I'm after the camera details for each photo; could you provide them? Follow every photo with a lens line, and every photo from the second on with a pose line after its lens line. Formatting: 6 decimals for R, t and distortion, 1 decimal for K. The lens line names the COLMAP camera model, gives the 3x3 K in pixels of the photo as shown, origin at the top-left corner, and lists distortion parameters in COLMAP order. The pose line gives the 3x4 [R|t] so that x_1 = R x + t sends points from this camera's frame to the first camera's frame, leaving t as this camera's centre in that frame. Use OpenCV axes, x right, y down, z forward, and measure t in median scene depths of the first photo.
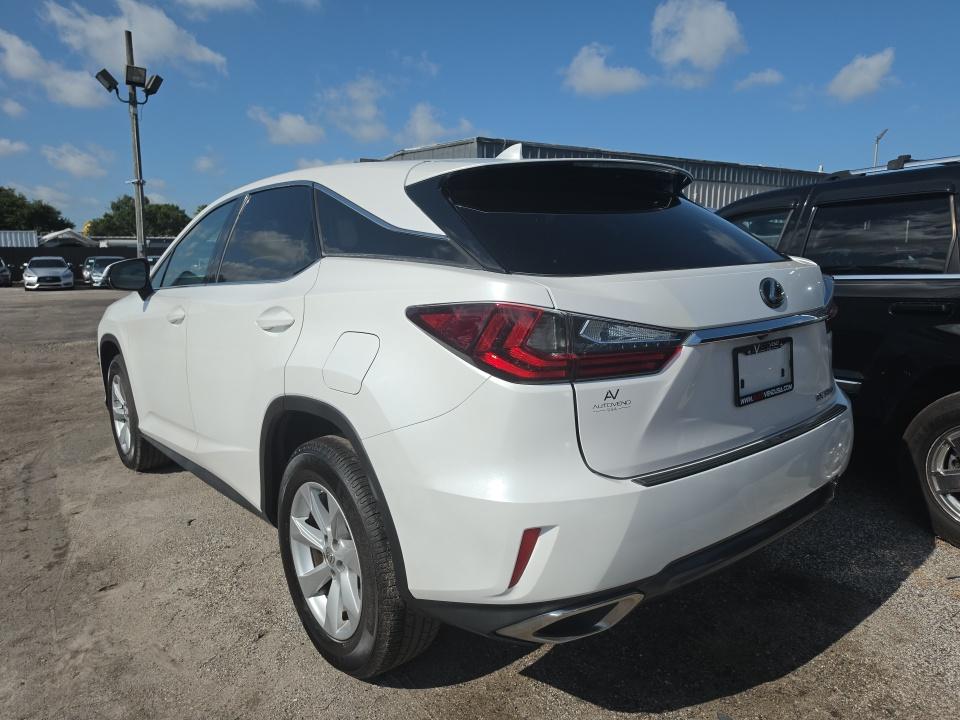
lens RADIAL K [[671.0, 0, 483.6], [0, 671.0, 364.5], [0, 0, 1]] dist [0.030398, -0.037359]
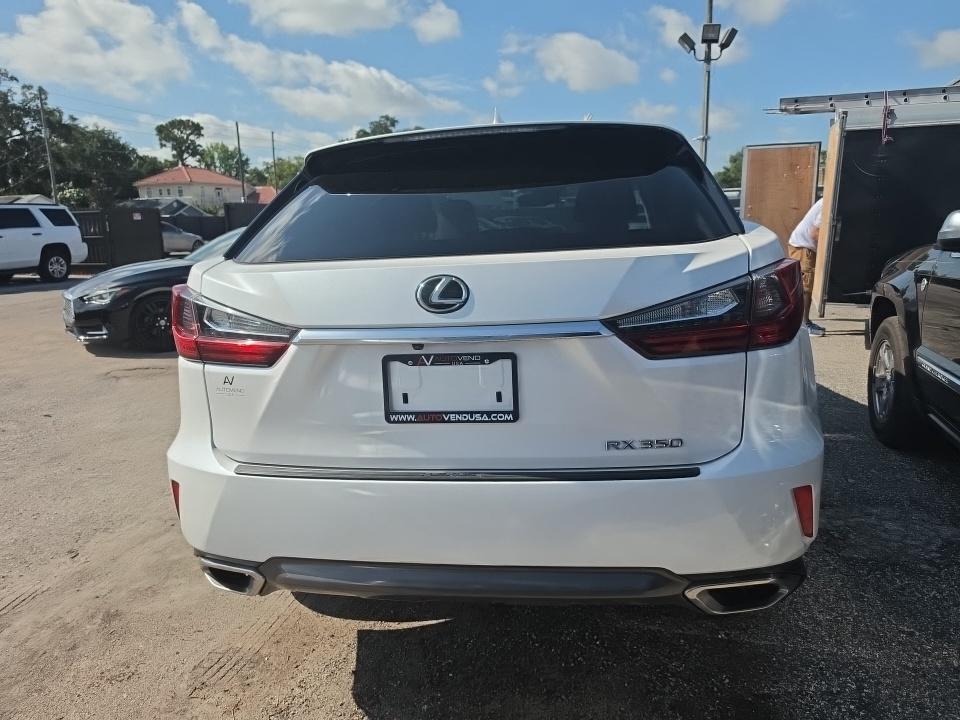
lens RADIAL K [[671.0, 0, 479.3], [0, 671.0, 364.2], [0, 0, 1]] dist [0.030398, -0.037359]
pose [[0.657301, 0.146550, -0.739242, 0.090333], [-0.092366, 0.989181, 0.113972, -0.010111], [0.747947, -0.006633, 0.663726, 0.042923]]
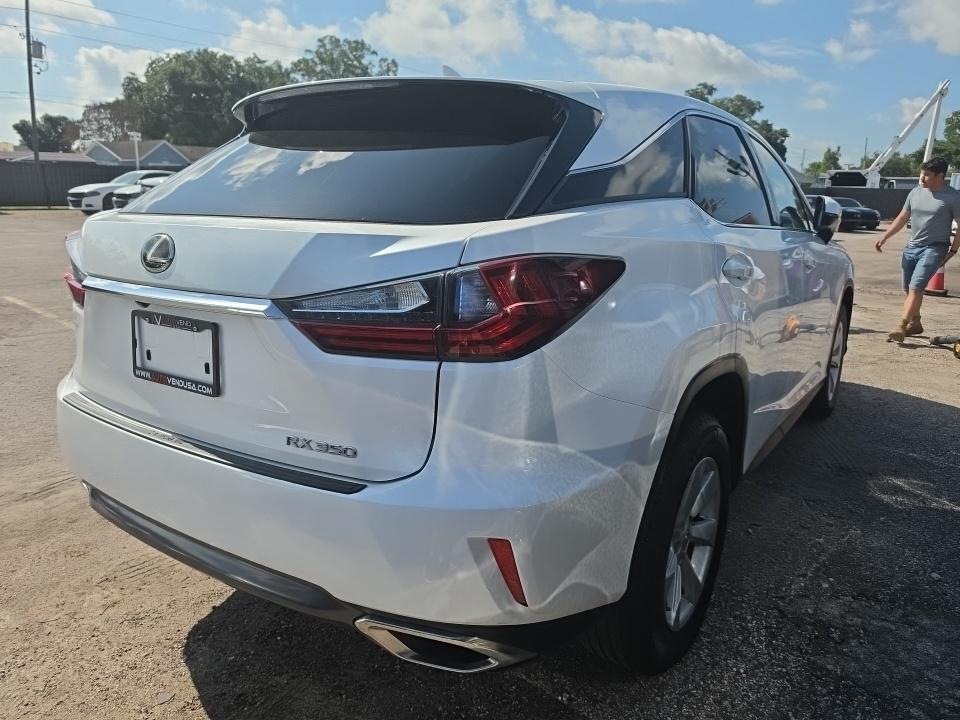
lens RADIAL K [[671.0, 0, 484.2], [0, 671.0, 358.9], [0, 0, 1]] dist [0.030398, -0.037359]
pose [[0.288302, 0.247095, -0.925108, 0.110045], [-0.178935, 0.963015, 0.201457, -0.018216], [0.940672, 0.107454, 0.321853, 0.095287]]
